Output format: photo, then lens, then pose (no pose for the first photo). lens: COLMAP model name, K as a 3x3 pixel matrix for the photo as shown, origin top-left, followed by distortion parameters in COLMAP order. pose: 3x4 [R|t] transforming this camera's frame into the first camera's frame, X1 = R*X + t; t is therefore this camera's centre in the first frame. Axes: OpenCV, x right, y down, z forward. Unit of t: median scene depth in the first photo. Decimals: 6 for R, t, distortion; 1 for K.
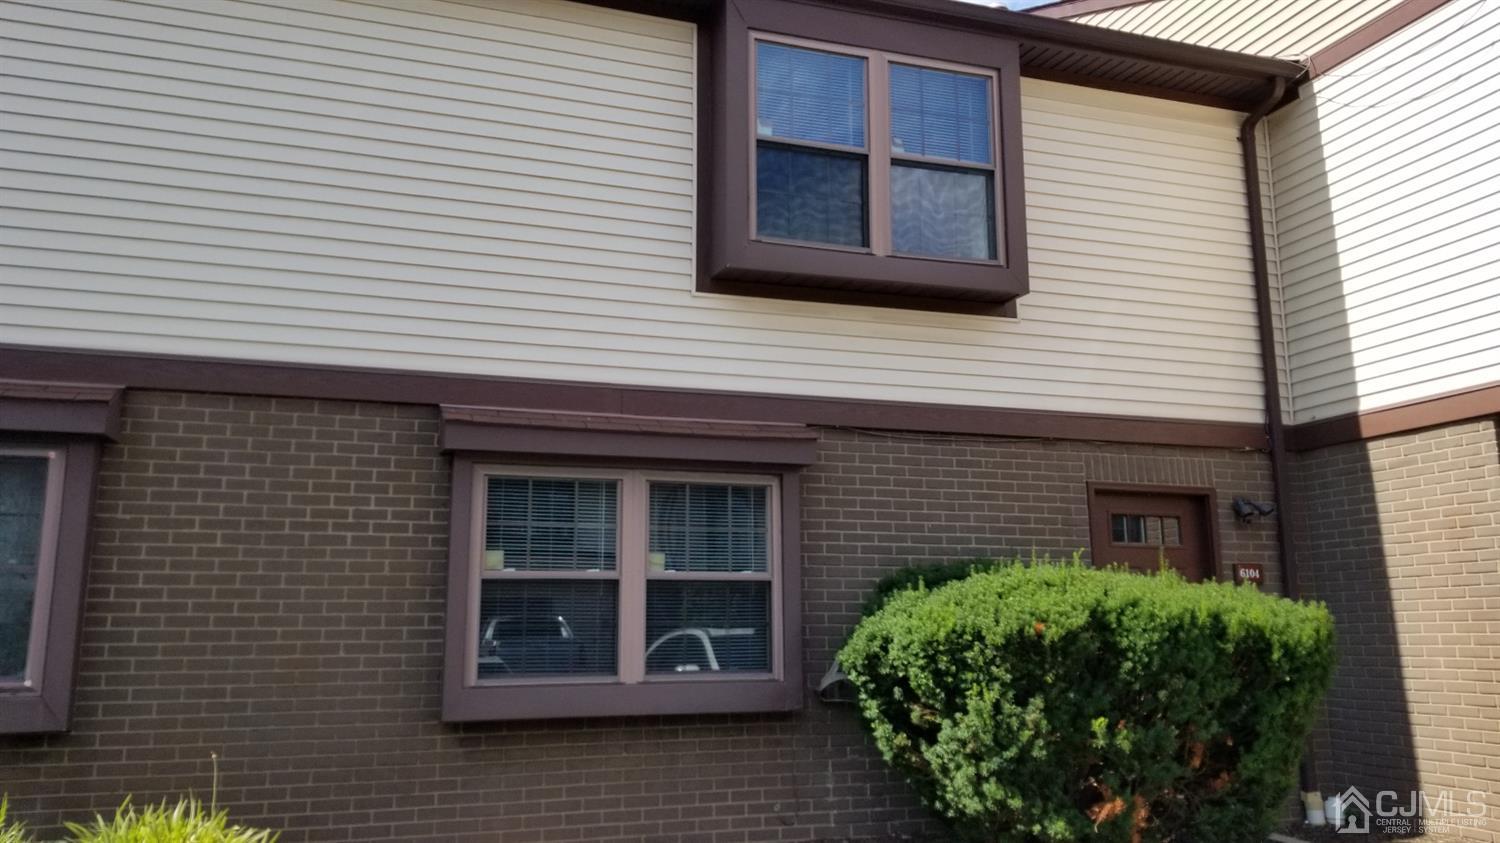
lens RADIAL K [[1204.9, 0, 750.0], [0, 1204.9, 421.5], [0, 0, 1]] dist [0.051225, -0.001738]
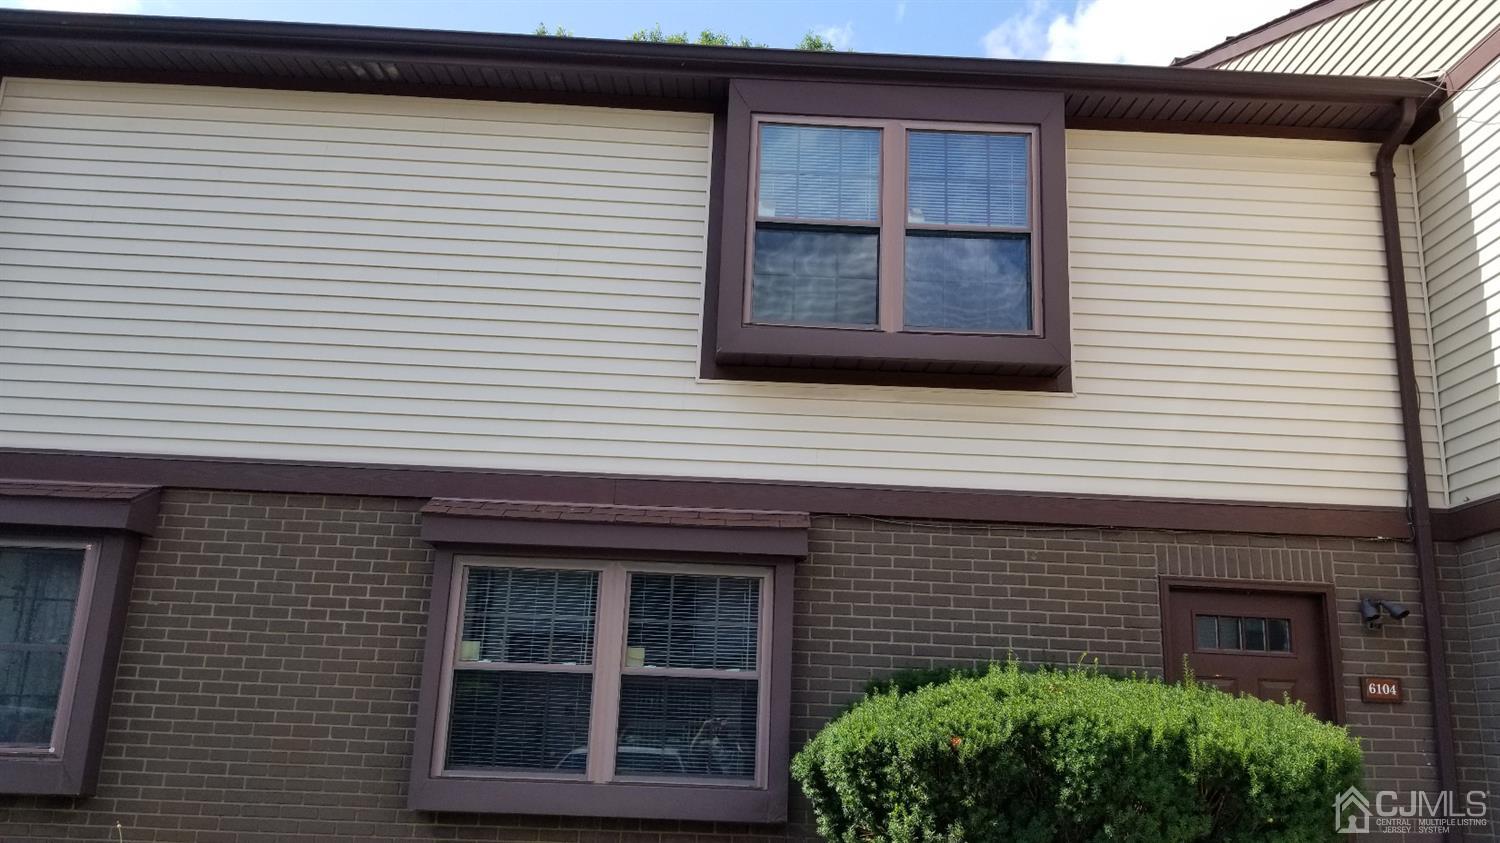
lens RADIAL K [[1173.6, 0, 750.0], [0, 1173.6, 437.6], [0, 0, 1]] dist [0.023393, -0.002477]
pose [[0.952219, -0.032720, -0.303657, 0.307949], [0.010460, 0.997155, -0.074647, 0.012438], [0.305236, 0.067905, 0.949853, 0.121181]]
